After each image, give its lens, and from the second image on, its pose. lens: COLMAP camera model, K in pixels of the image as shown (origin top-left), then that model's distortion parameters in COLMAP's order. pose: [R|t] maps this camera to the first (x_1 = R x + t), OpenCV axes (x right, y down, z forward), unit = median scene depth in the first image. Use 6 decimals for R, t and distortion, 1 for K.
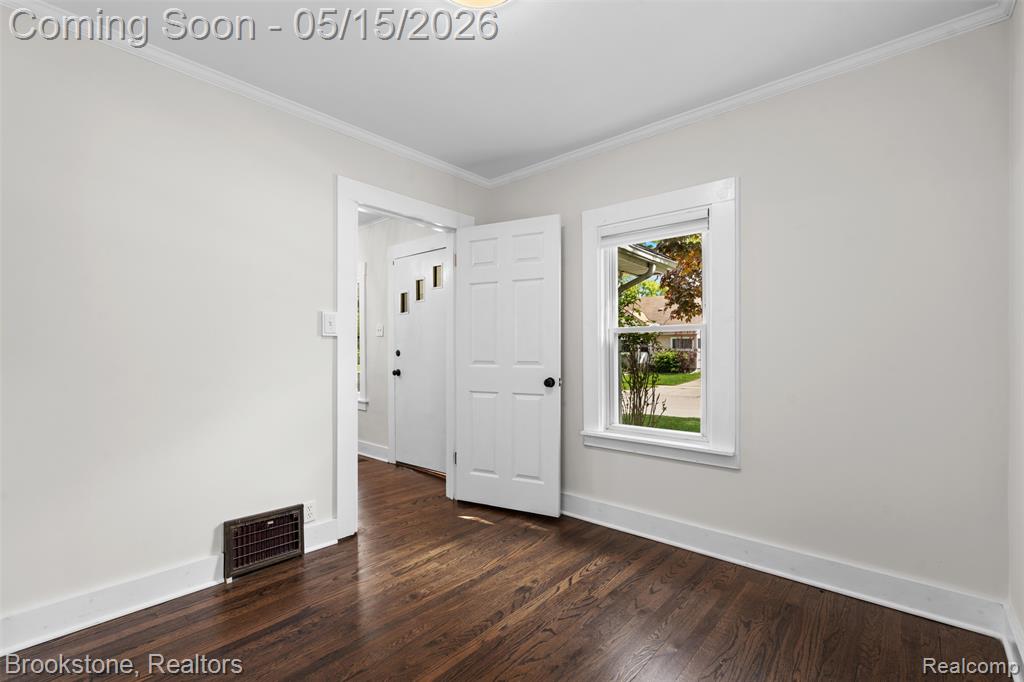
lens RADIAL K [[448.0, 0, 512.5], [0, 448.0, 364.0], [0, 0, 1]] dist [-0.000289, 0.000022]
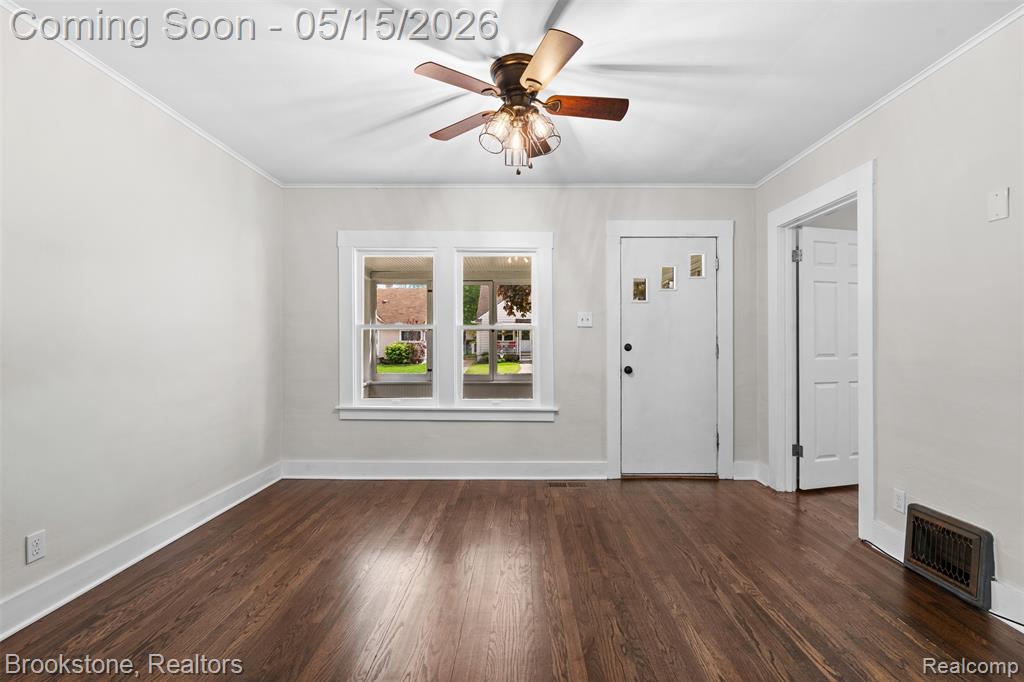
lens RADIAL K [[448.7, 0, 512.0], [0, 448.7, 341.0], [0, 0, 1]] dist [-0.001713, -0.000068]
pose [[0.754106, -0.001439, 0.656751, -0.973901], [0.023021, 0.999441, -0.024243, -0.021363], [-0.656349, 0.033401, 0.753717, 0.490057]]
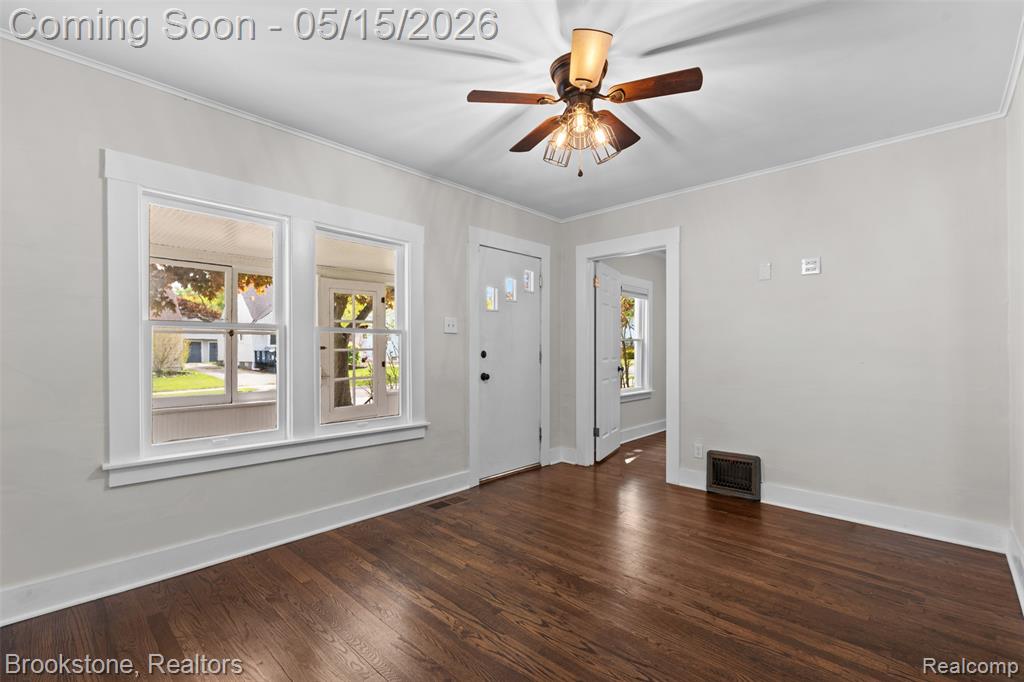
lens RADIAL K [[461.2, 0, 511.9], [0, 461.2, 348.6], [0, 0, 1]] dist [0.000030, 0.000164]
pose [[0.029935, 0.000478, 0.999552, -1.137220], [0.034039, 0.999419, -0.001497, -0.032710], [-0.998972, 0.034069, 0.029901, 0.906813]]
